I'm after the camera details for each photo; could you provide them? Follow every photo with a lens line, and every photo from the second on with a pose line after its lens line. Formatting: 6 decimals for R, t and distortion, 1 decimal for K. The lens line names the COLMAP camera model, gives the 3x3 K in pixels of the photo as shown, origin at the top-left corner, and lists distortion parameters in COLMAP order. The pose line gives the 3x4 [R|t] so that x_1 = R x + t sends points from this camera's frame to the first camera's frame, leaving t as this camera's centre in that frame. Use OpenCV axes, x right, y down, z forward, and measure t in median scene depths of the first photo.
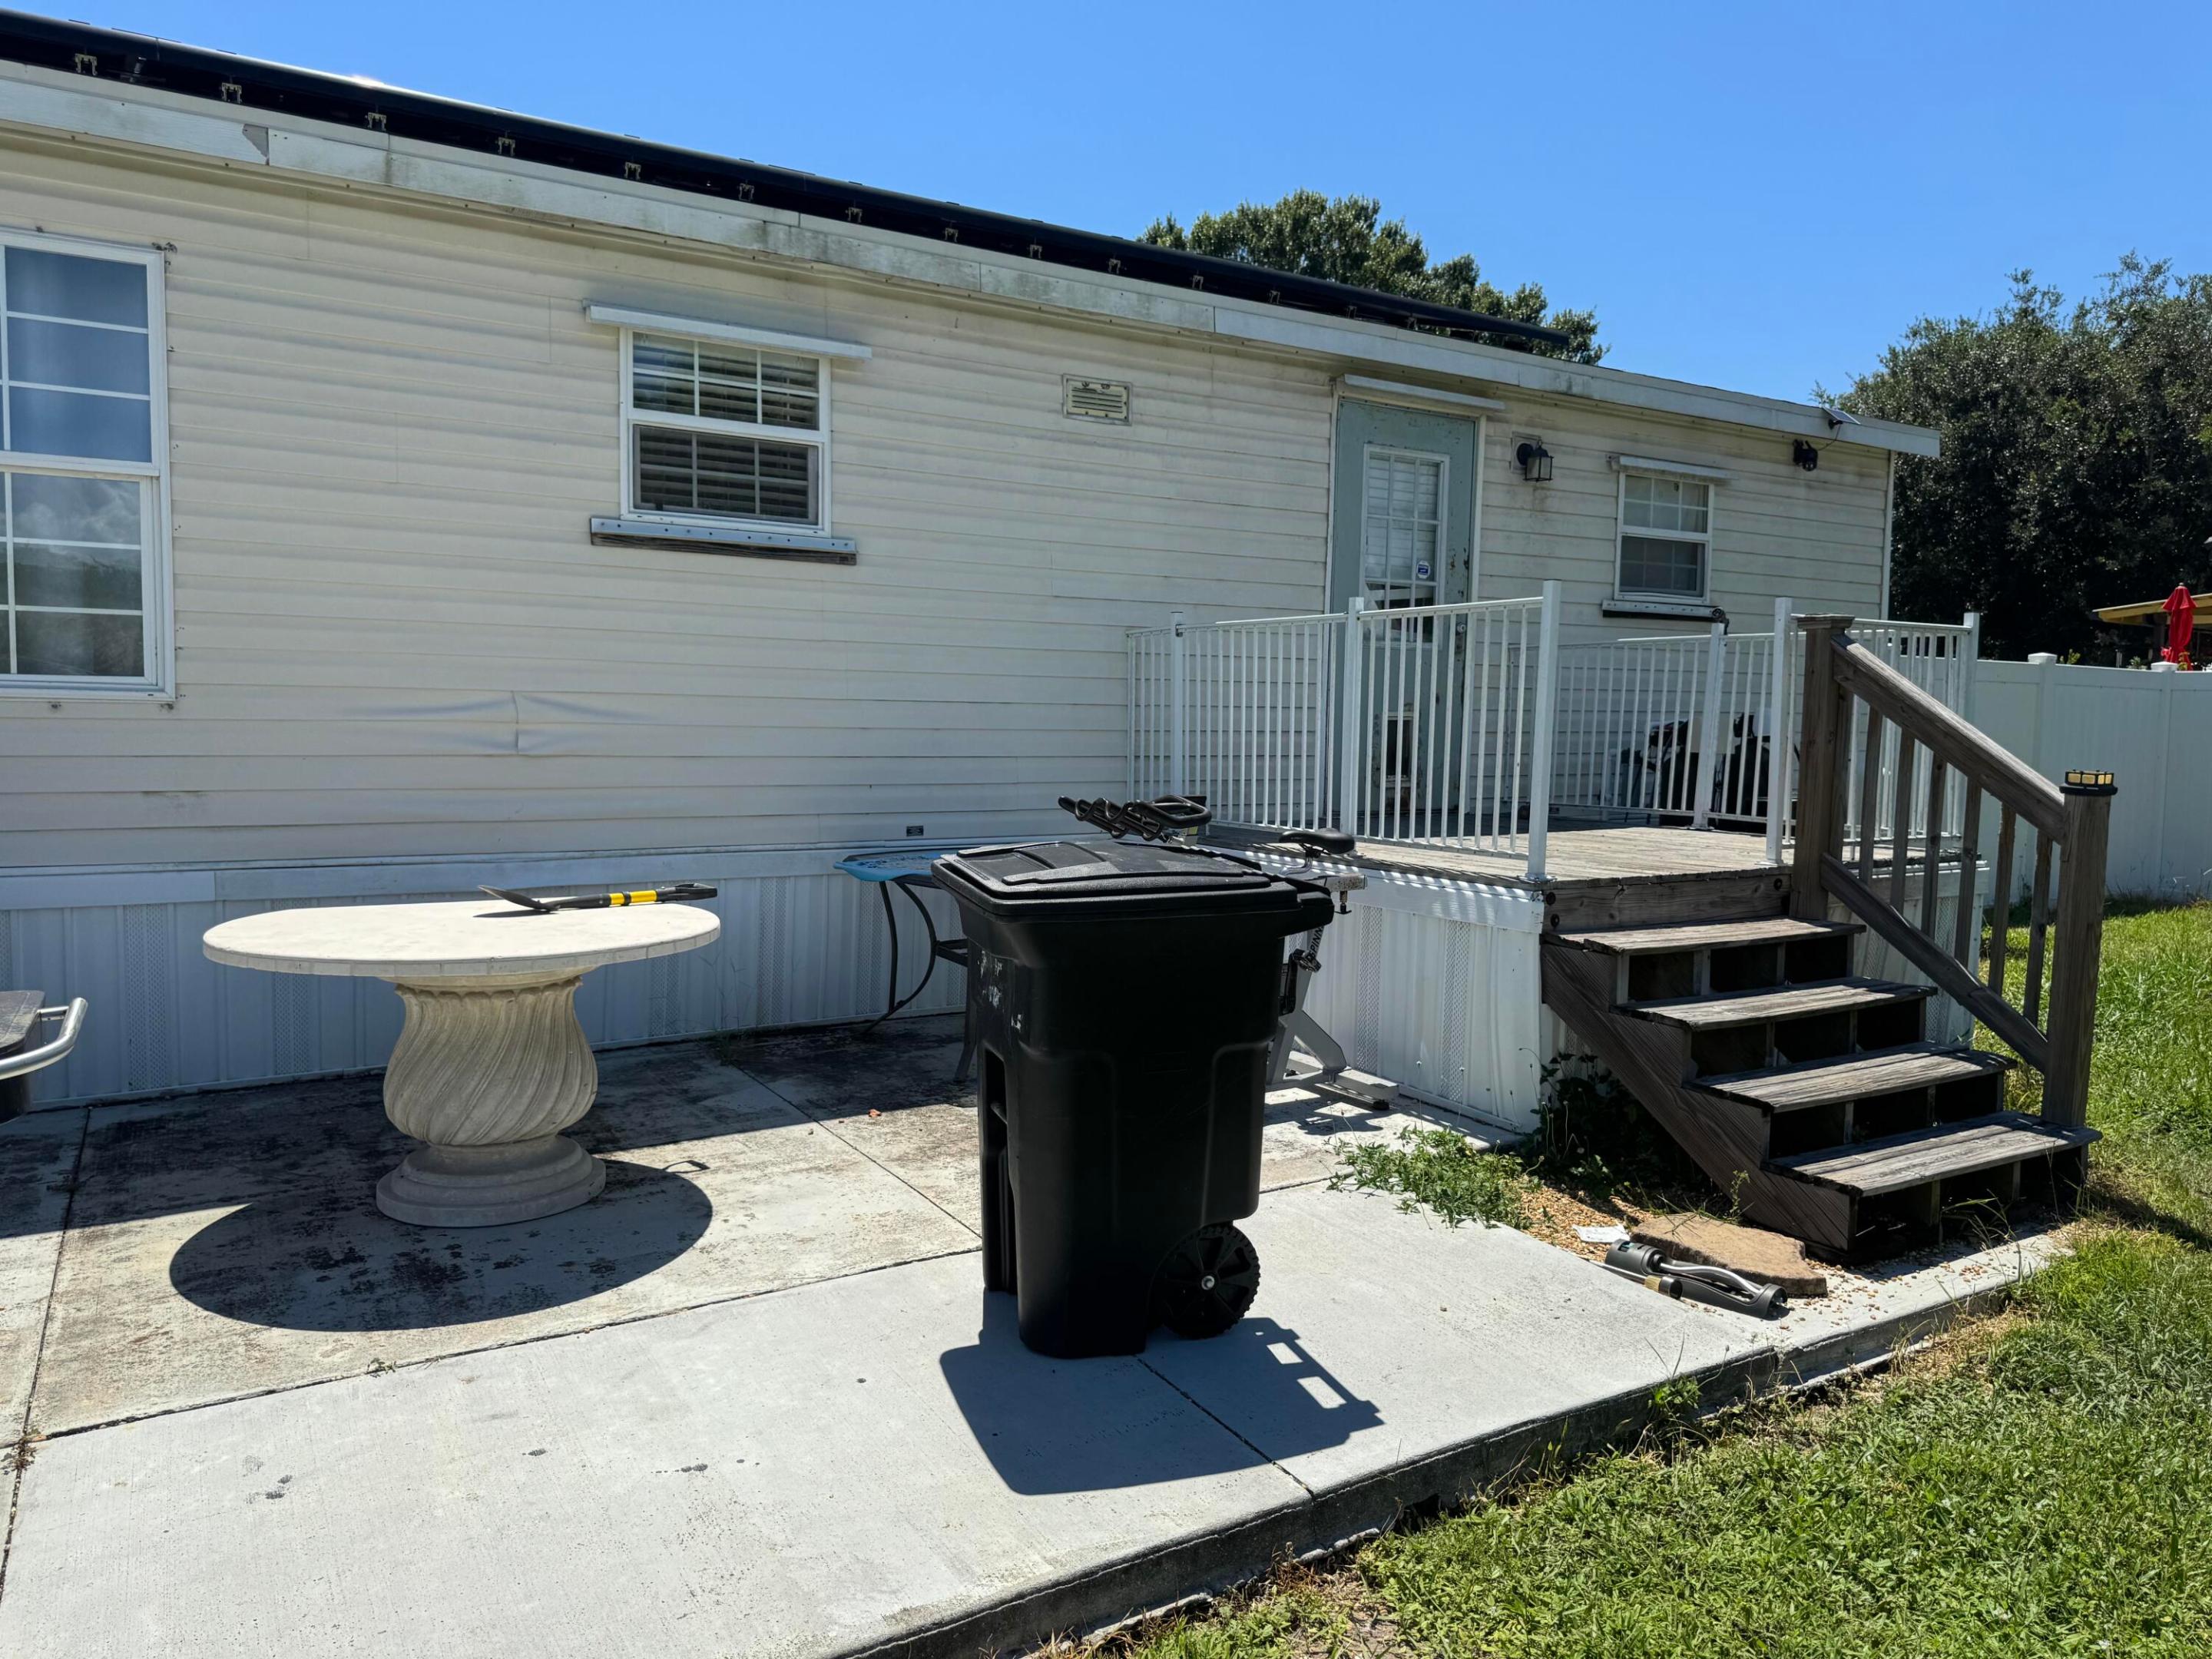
lens RADIAL K [[1569.8, 0, 1112.2], [0, 1569.8, 830.3], [0, 0, 1]] dist [0.036514, -0.054870]
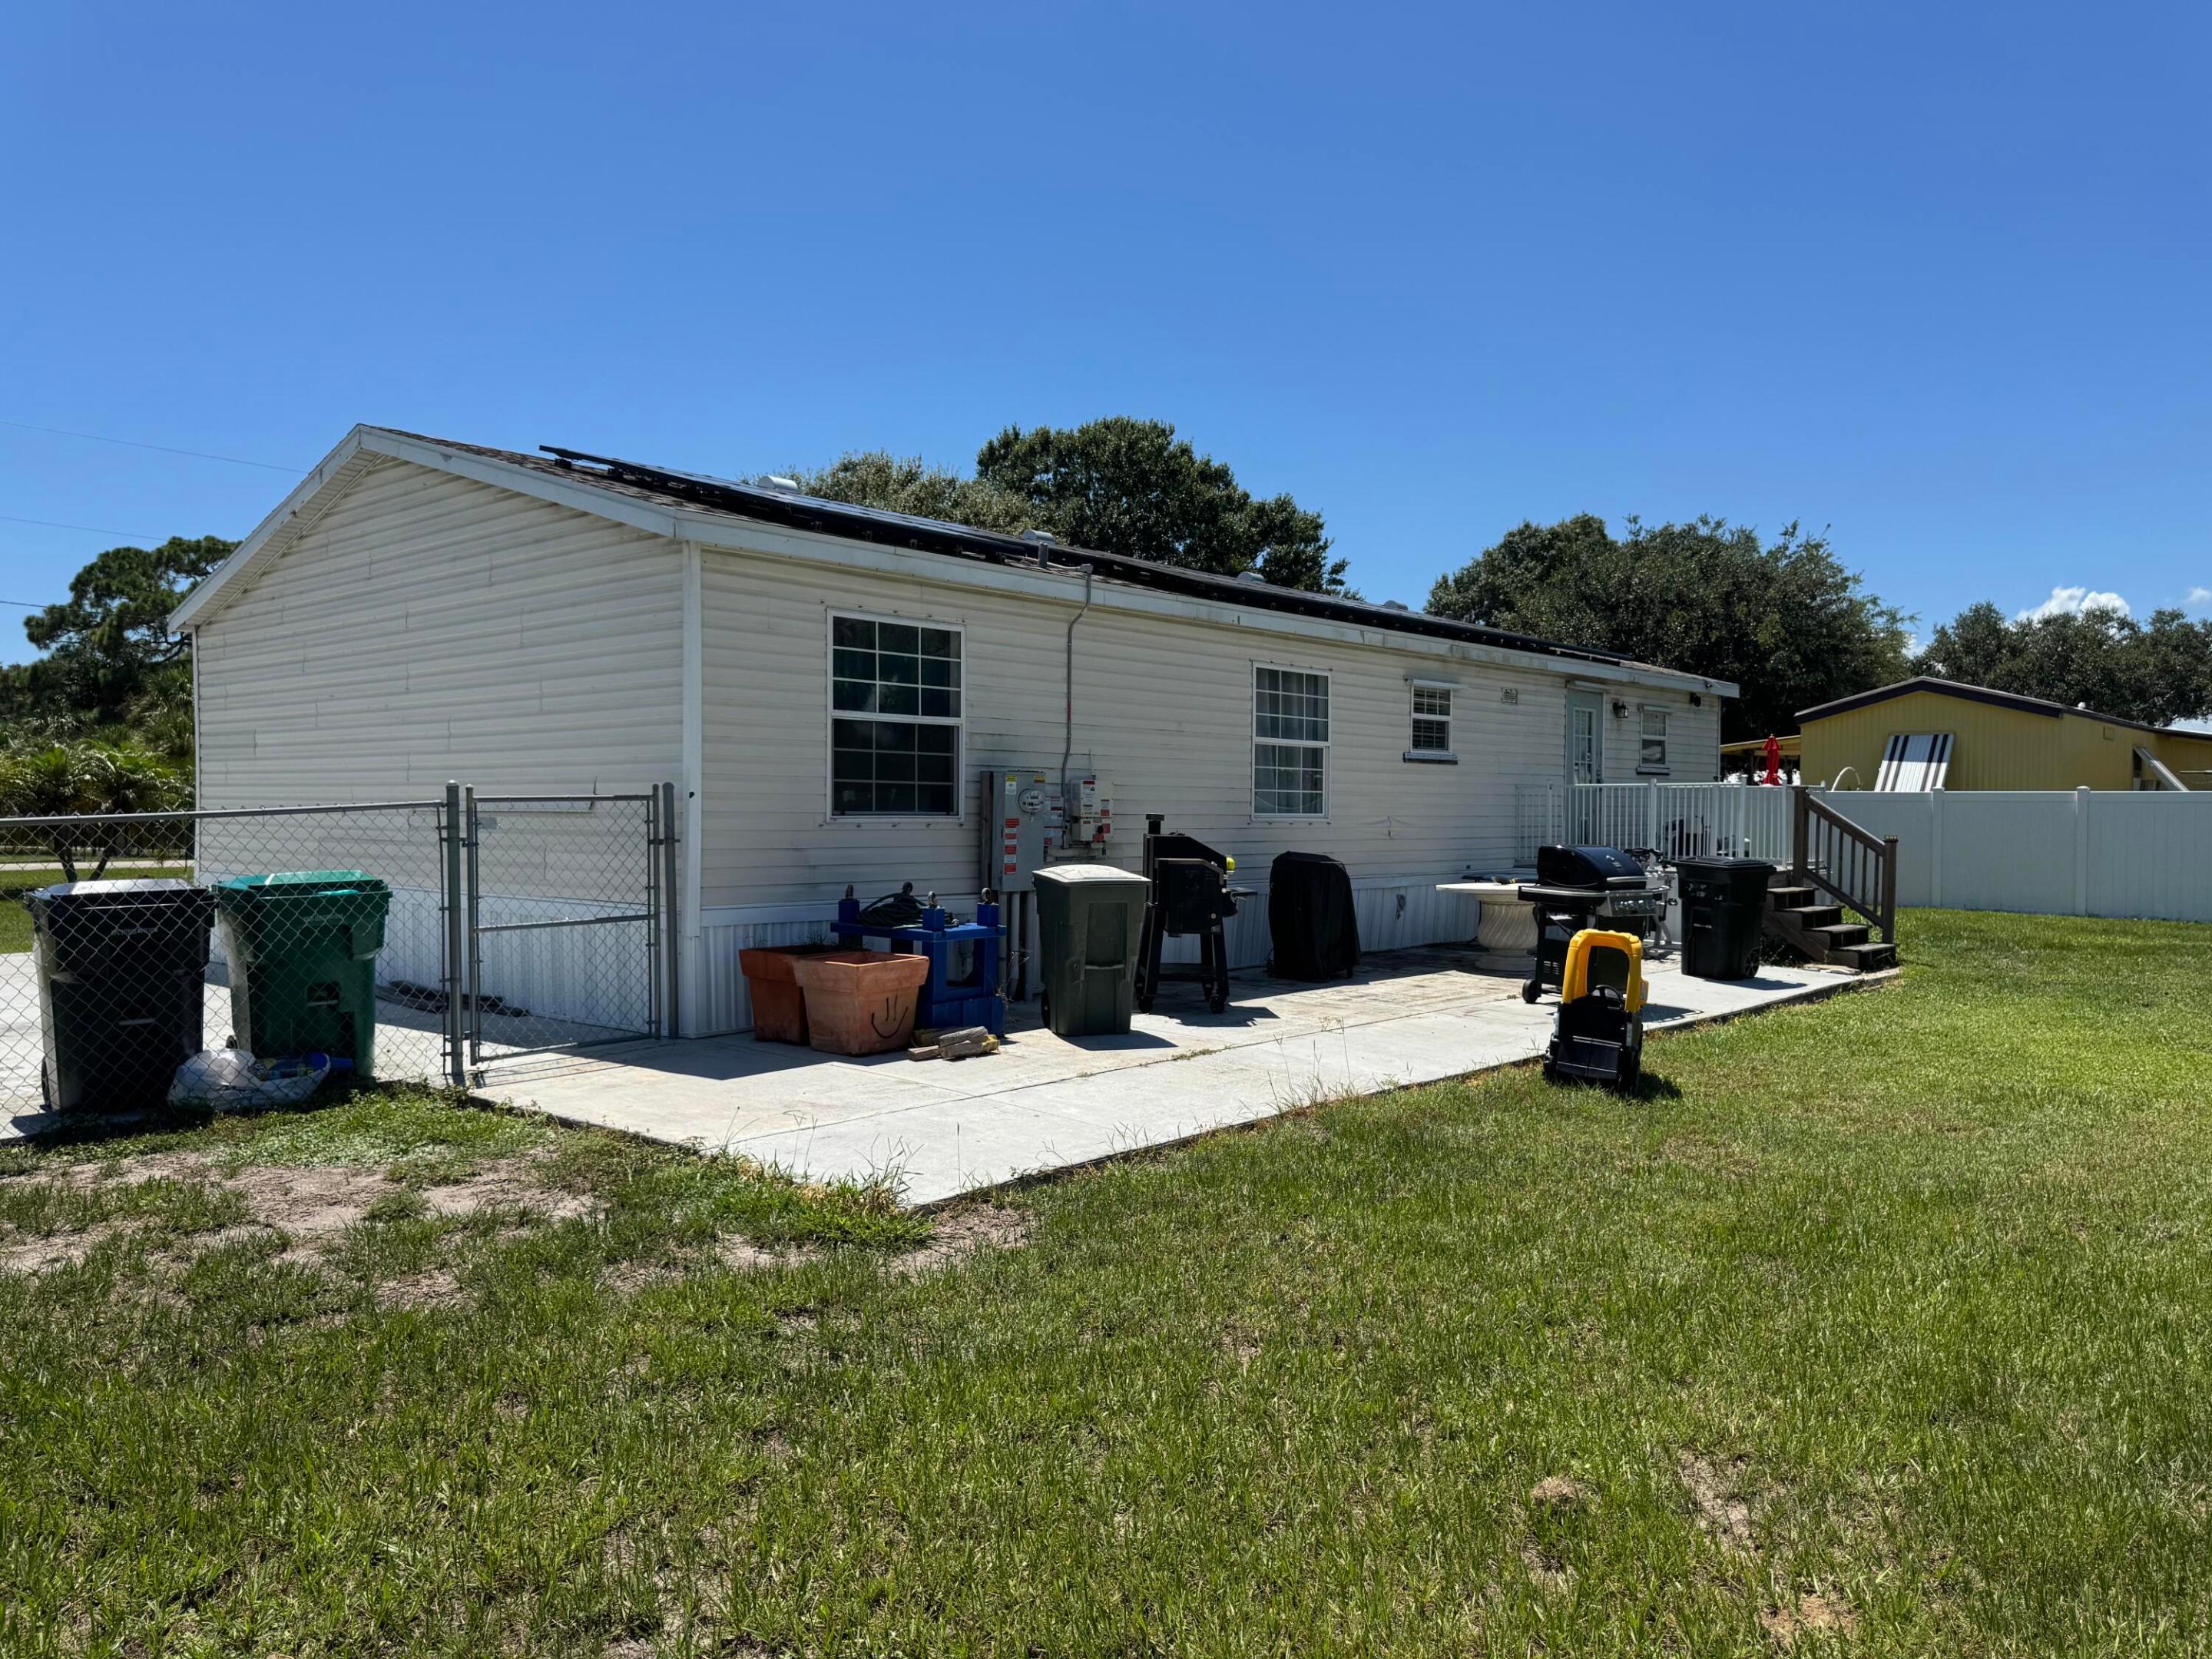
lens RADIAL K [[1569.8, 0, 1106.9], [0, 1569.8, 838.1], [0, 0, 1]] dist [0.036514, -0.054870]
pose [[0.963917, -0.017014, 0.265657, -1.319476], [0.032312, 0.998055, -0.053321, 0.066922], [-0.264233, 0.059981, 0.962592, -1.255586]]
